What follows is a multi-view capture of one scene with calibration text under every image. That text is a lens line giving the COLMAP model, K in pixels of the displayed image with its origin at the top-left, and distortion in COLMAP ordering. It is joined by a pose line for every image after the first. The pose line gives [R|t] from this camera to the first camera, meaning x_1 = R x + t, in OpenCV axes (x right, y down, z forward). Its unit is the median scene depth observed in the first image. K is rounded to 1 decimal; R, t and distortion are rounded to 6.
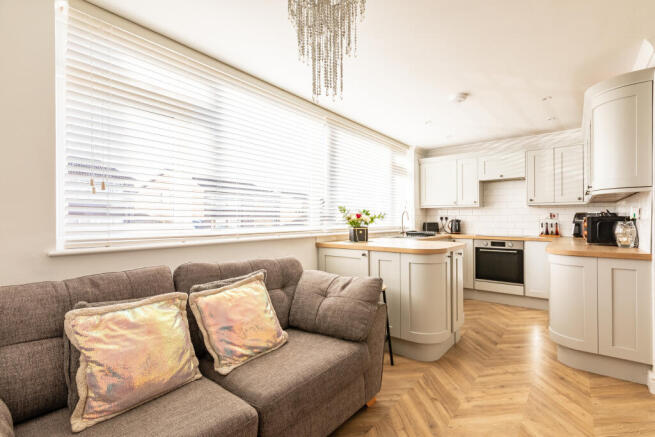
lens RADIAL K [[299.1, 0, 334.6], [0, 299.1, 222.8], [0, 0, 1]] dist [0.004080, 0.000148]
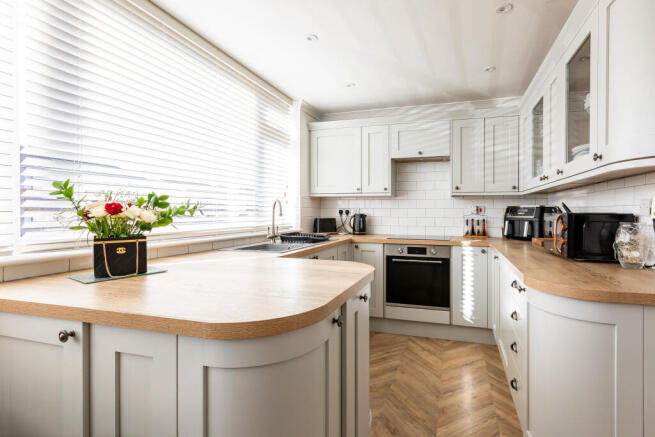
lens RADIAL K [[299.1, 0, 322.3], [0, 299.1, 215.4], [0, 0, 1]] dist [0.004080, 0.000148]
pose [[0.968700, 0.004364, 0.248198, 0.162527], [-0.005635, 0.999974, 0.004408, -0.011317], [-0.248172, -0.005668, 0.968699, 0.382894]]
